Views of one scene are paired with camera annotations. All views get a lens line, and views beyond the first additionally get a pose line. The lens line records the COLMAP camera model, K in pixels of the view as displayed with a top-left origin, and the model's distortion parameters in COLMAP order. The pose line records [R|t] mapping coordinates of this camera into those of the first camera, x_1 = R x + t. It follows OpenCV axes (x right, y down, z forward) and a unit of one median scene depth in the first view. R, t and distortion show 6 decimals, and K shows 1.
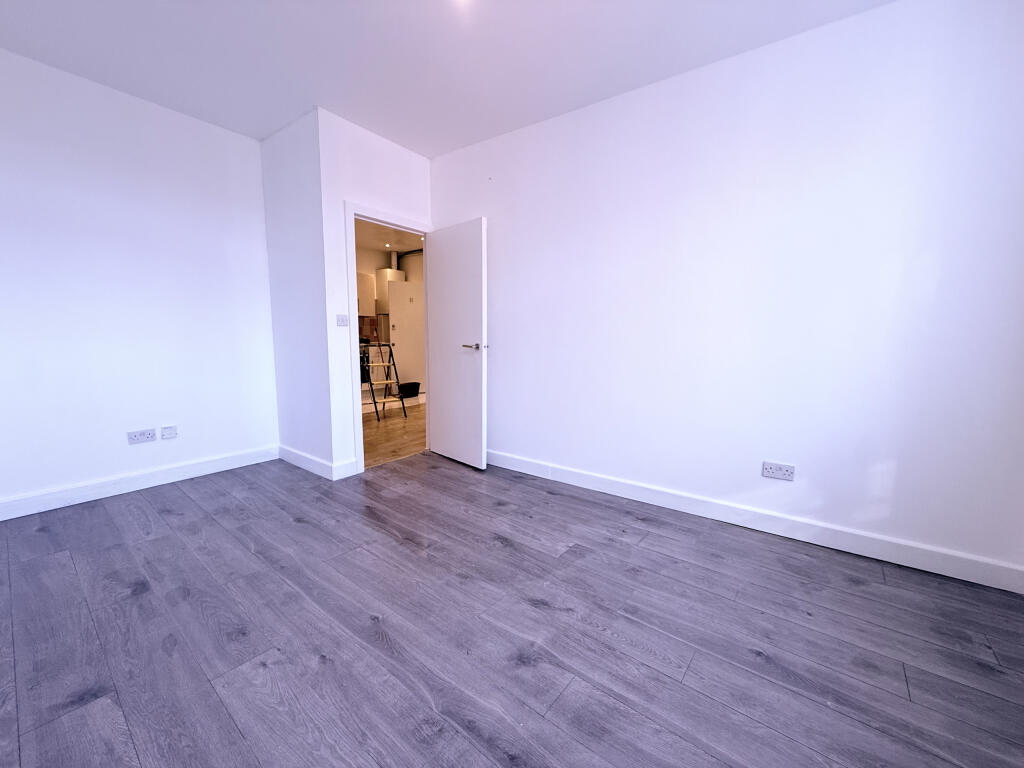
lens RADIAL K [[408.8, 0, 507.1], [0, 408.8, 384.2], [0, 0, 1]] dist [0.000010, -0.000499]
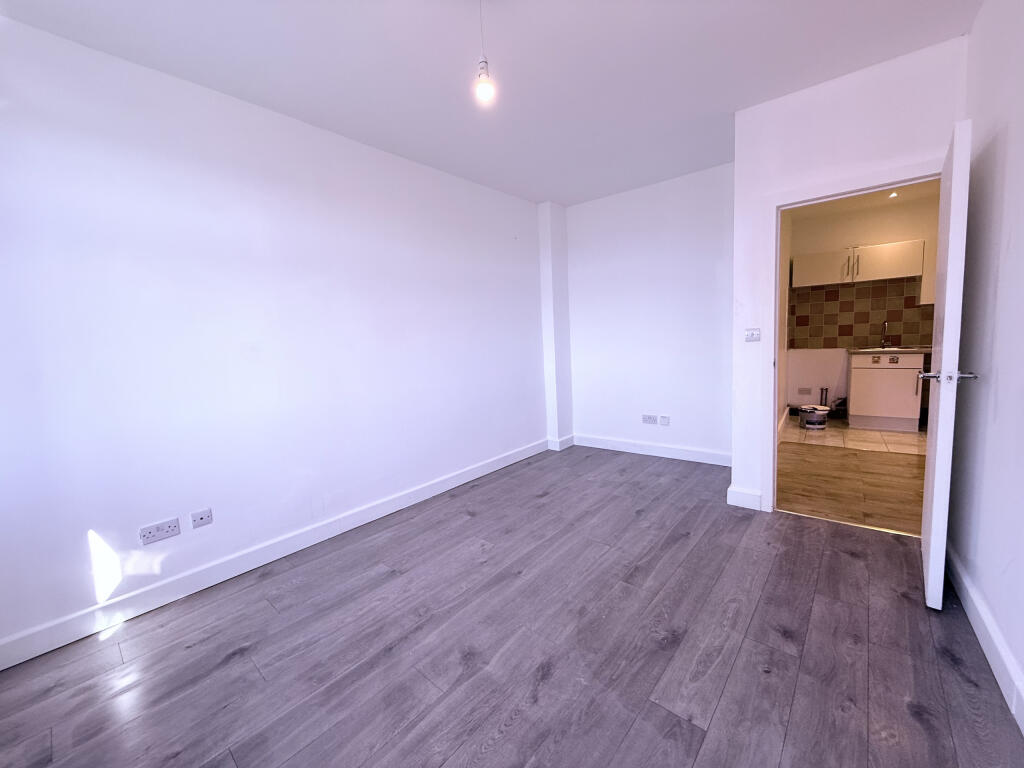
lens RADIAL K [[408.8, 0, 510.4], [0, 408.8, 384.2], [0, 0, 1]] dist [0.000010, -0.000499]
pose [[-0.044358, 0.102143, -0.993780, 0.733926], [-0.070154, 0.991985, 0.105090, -0.149693], [0.996549, 0.074379, -0.036837, 0.726989]]
